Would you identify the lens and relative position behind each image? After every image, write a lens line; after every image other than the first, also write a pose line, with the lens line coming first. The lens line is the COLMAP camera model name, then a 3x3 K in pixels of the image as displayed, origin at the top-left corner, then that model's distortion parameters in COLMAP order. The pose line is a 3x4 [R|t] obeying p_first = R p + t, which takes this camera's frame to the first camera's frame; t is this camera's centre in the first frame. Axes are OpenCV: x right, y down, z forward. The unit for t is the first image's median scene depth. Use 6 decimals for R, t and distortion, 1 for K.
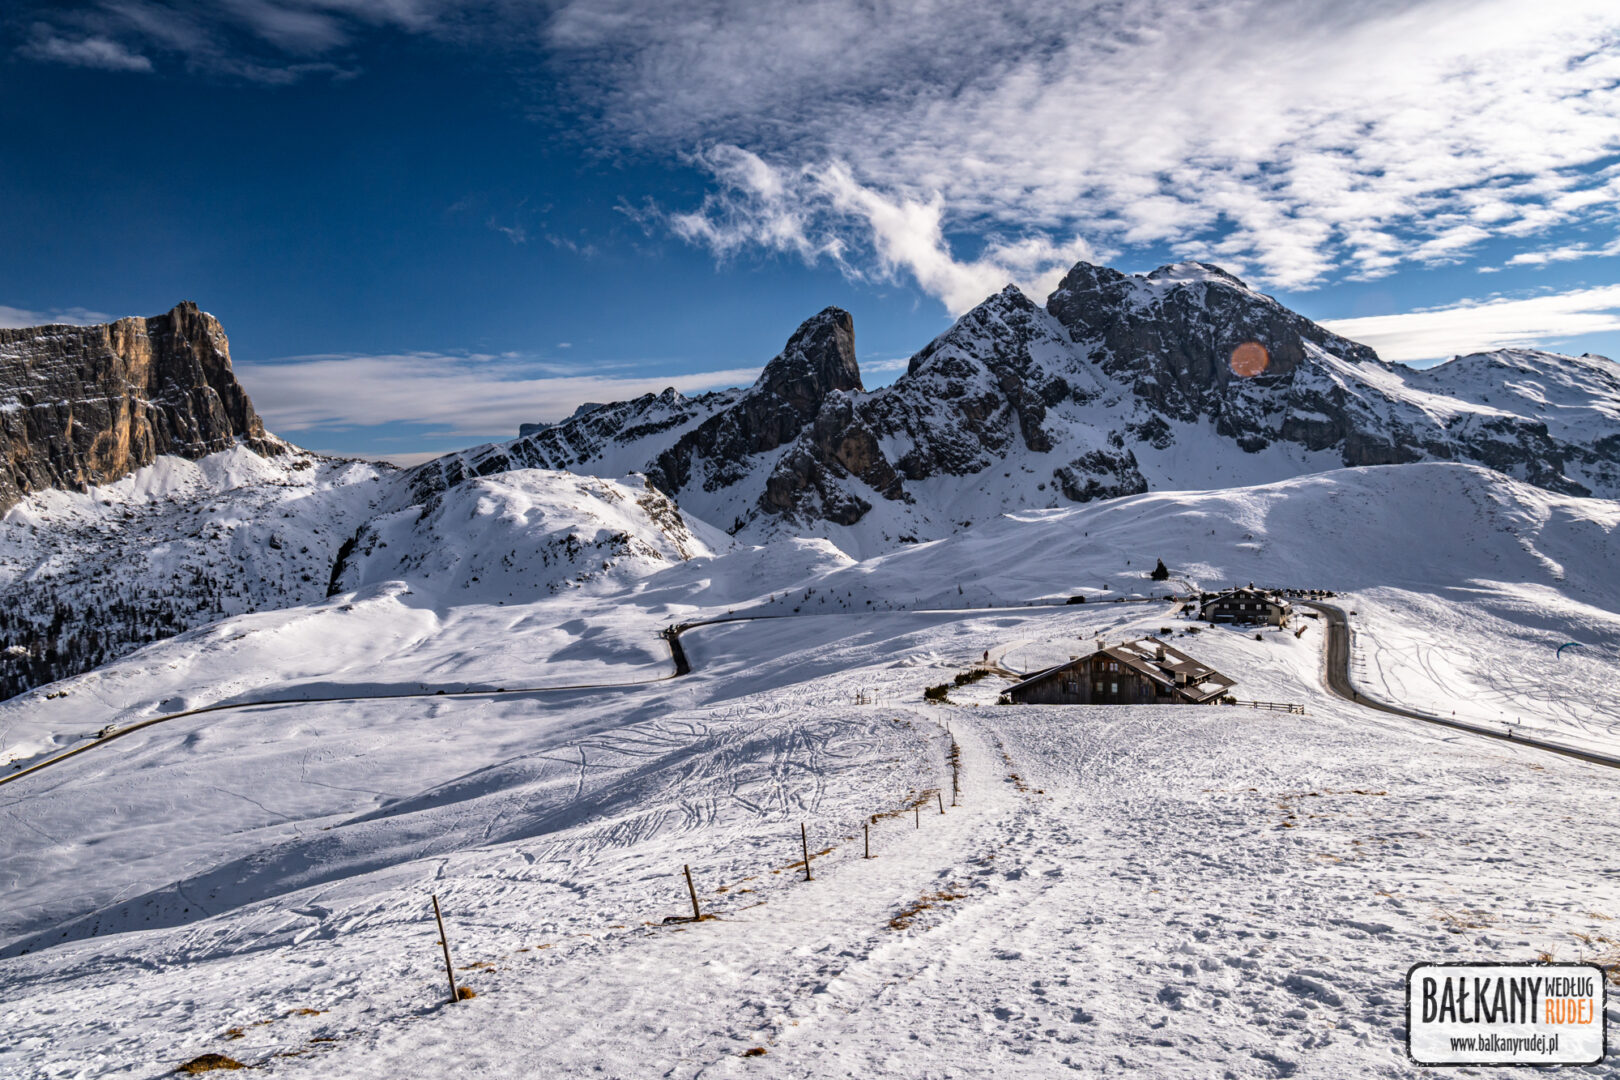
lens RADIAL K [[1180.8, 0, 813.0], [0, 1180.8, 534.9], [0, 0, 1]] dist [-0.010241, 0.002895]
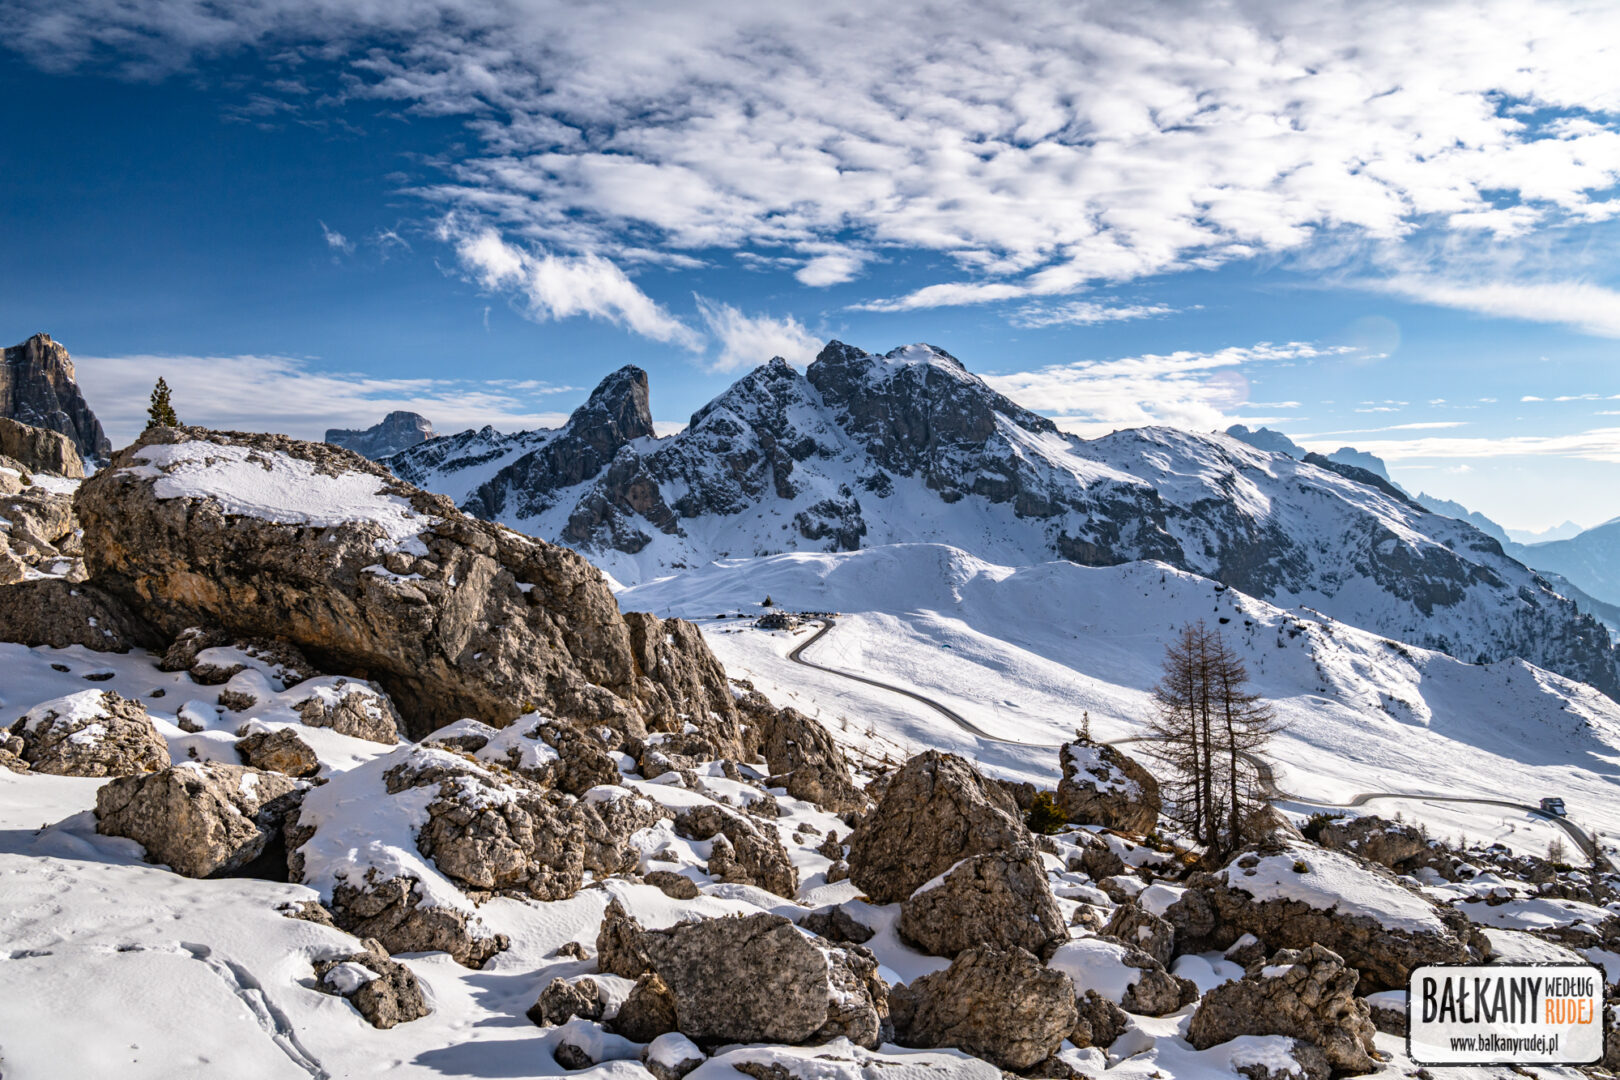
lens RADIAL K [[1180.8, 0, 808.2], [0, 1180.8, 549.2], [0, 0, 1]] dist [-0.010241, 0.002895]
pose [[0.987887, 0.022287, 0.153564, 0.017812], [-0.022811, 0.999738, 0.001652, -0.016233], [-0.153487, -0.005135, 0.988137, -0.245960]]
